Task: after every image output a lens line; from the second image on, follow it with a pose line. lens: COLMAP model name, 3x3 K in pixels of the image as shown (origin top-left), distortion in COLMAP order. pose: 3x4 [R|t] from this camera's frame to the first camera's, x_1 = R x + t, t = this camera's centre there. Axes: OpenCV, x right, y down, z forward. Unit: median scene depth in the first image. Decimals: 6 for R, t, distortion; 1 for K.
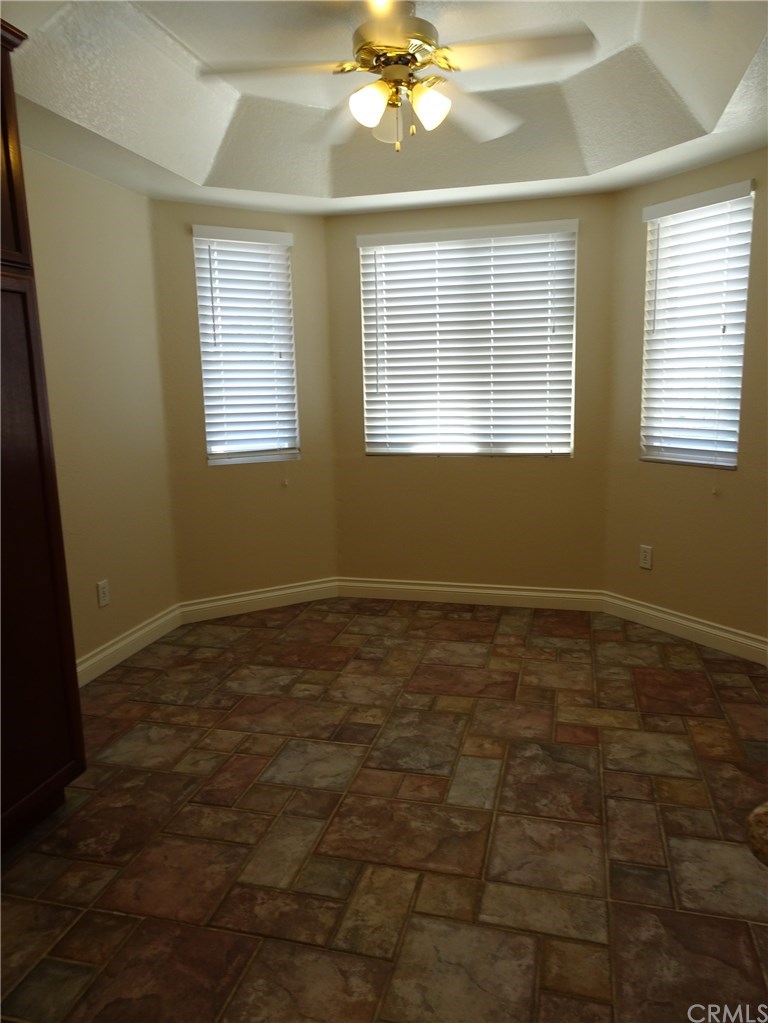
lens RADIAL K [[729.7, 0, 384.0], [0, 729.7, 511.5], [0, 0, 1]] dist [0.009661, 0.006552]
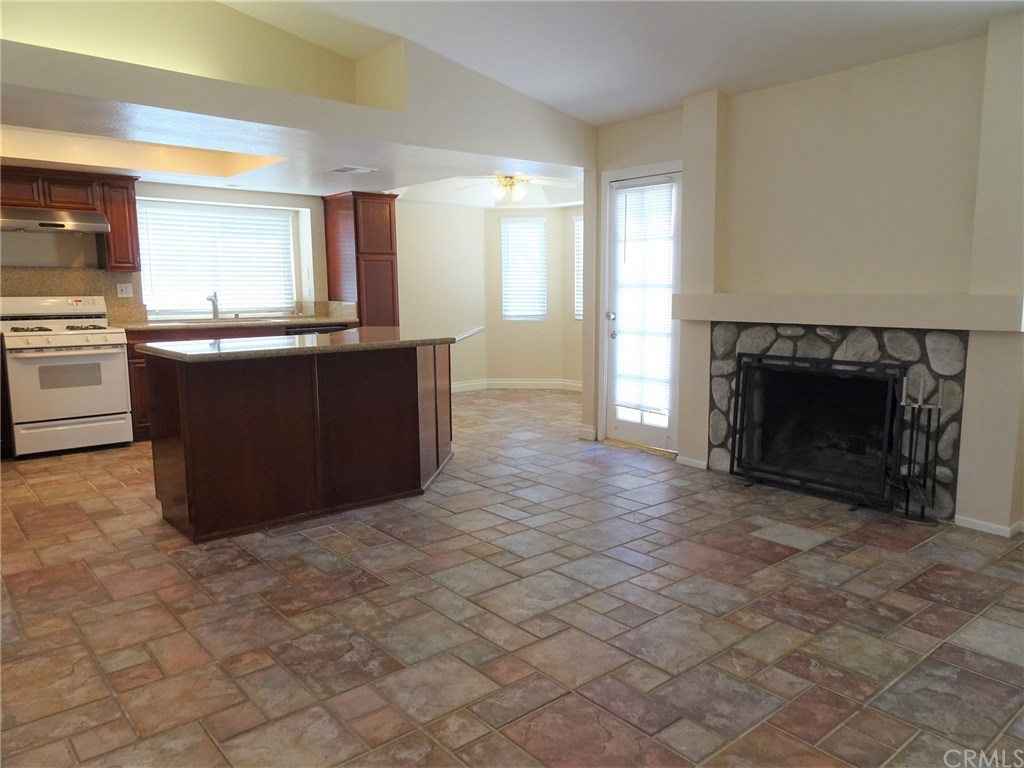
lens RADIAL K [[730.4, 0, 516.4], [0, 730.4, 386.9], [0, 0, 1]] dist [0.009661, 0.006552]
pose [[0.818753, 0.095163, -0.566205, 1.685140], [-0.110798, 0.993820, 0.006814, 0.190570], [0.563354, 0.057156, 0.824236, -1.294408]]
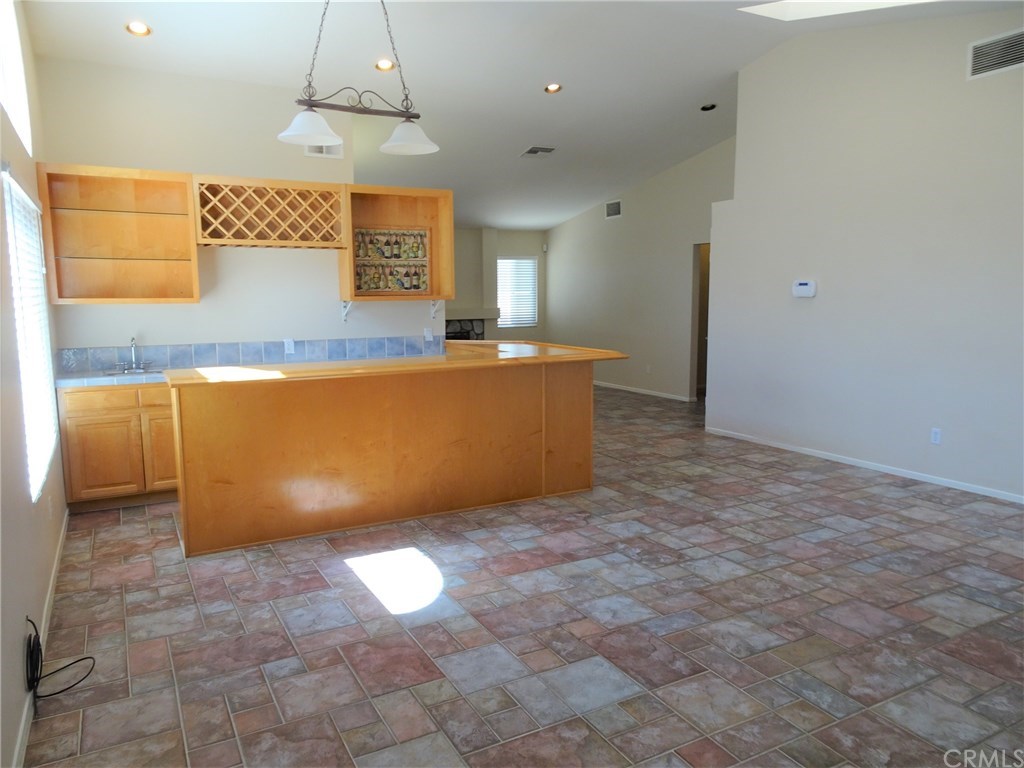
lens RADIAL K [[730.4, 0, 516.4], [0, 730.4, 386.9], [0, 0, 1]] dist [0.009661, 0.006552]
pose [[0.727990, -0.076459, 0.681311, -1.505046], [0.109116, 0.994016, -0.005039, 0.472375], [-0.676849, 0.078010, 0.731977, -3.146953]]
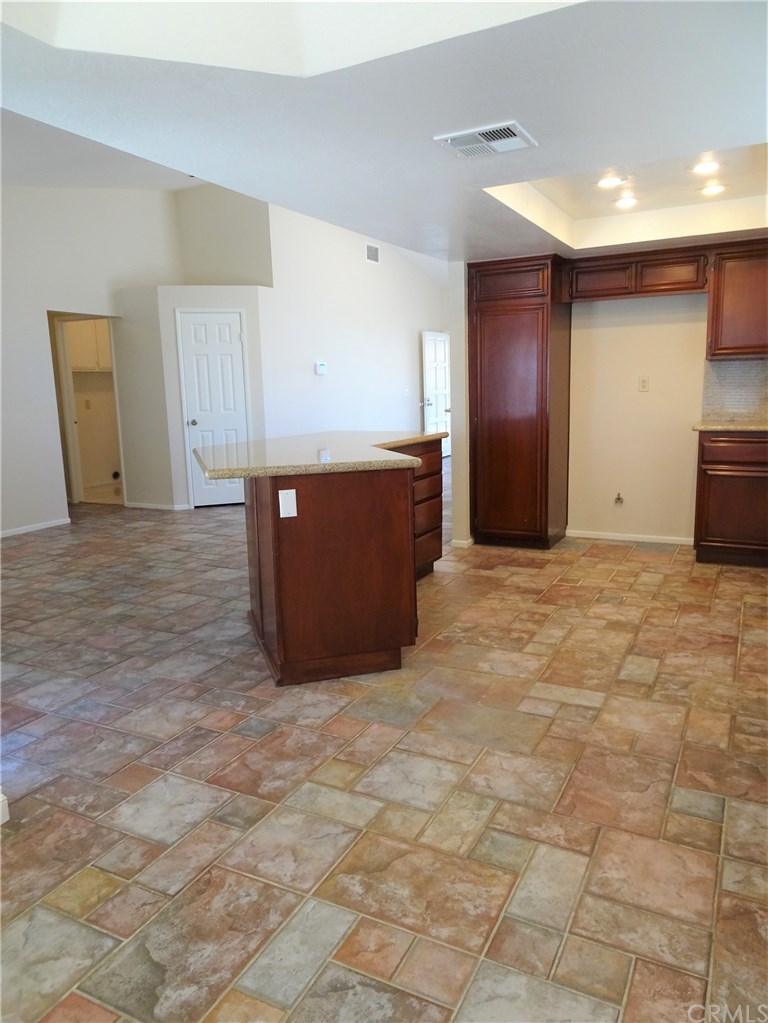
lens RADIAL K [[729.7, 0, 384.0], [0, 729.7, 511.5], [0, 0, 1]] dist [0.009661, 0.006552]
pose [[-0.975300, 0.009024, 0.220701, -0.110989], [0.083996, 0.939255, 0.332782, -0.252822], [-0.204292, 0.343101, -0.916813, 1.375251]]
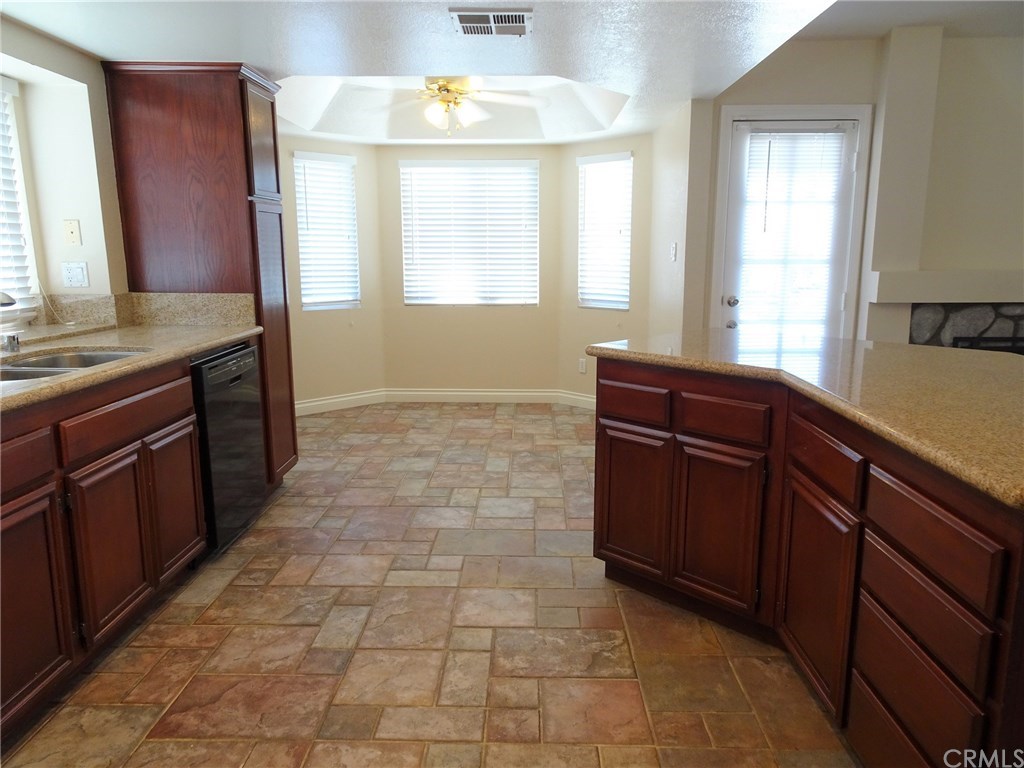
lens RADIAL K [[730.4, 0, 516.4], [0, 730.4, 386.9], [0, 0, 1]] dist [0.009661, 0.006552]
pose [[0.971984, -0.022525, 0.233966, -0.256990], [0.020304, 0.999723, 0.011896, 0.127058], [-0.234169, -0.006812, 0.972172, -0.839225]]
